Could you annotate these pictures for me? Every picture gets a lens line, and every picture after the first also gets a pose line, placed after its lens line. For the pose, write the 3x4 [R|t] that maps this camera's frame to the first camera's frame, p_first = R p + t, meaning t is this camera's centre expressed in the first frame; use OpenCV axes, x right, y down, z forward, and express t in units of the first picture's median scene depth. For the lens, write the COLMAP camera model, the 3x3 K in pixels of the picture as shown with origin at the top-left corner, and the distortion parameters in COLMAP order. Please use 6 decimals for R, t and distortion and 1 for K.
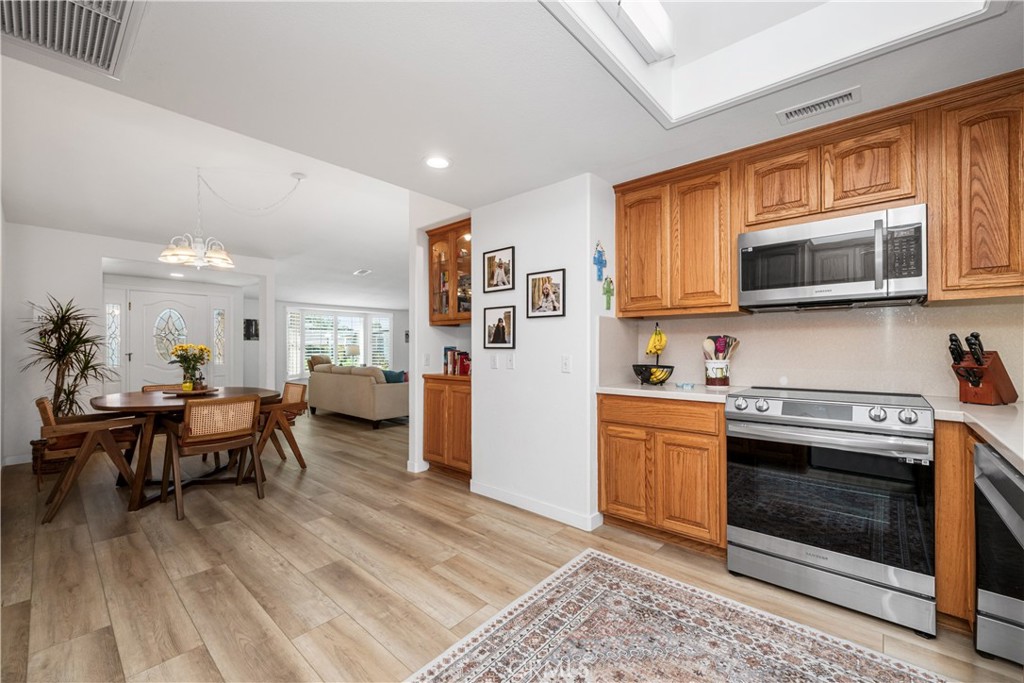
lens RADIAL K [[414.2, 0, 512.7], [0, 414.2, 346.4], [0, 0, 1]] dist [-0.000177, -0.000254]
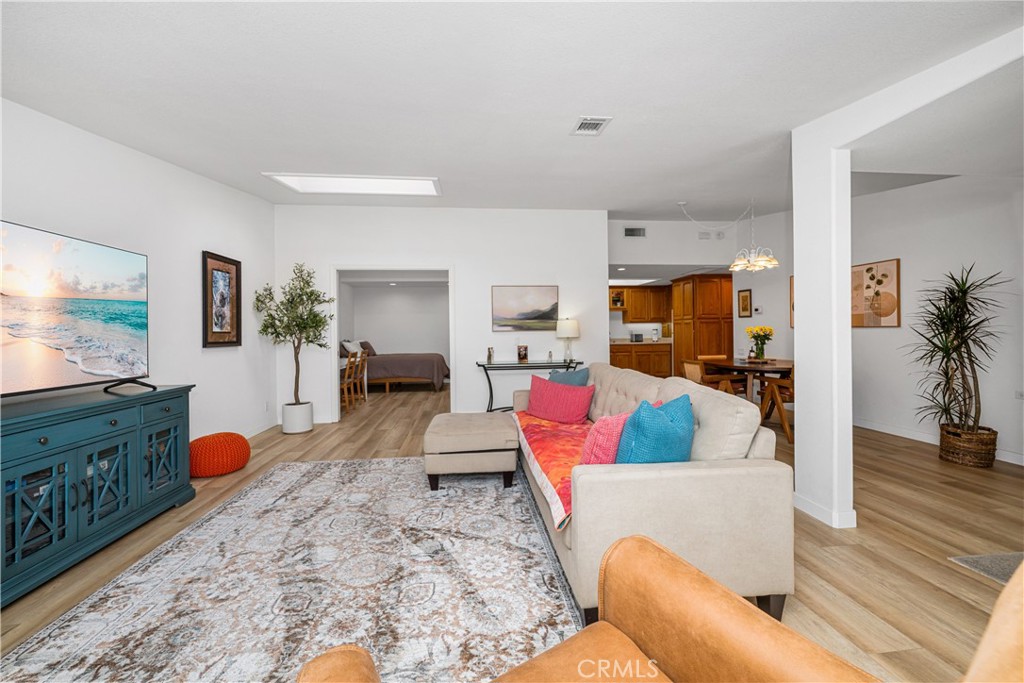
lens RADIAL K [[412.0, 0, 509.2], [0, 412.0, 333.0], [0, 0, 1]] dist [0.000272, -0.000052]
pose [[-0.740397, 0.013706, 0.672030, -1.466601], [0.013633, 0.999893, -0.005373, 0.017361], [-0.672032, 0.005183, -0.740504, 3.497268]]
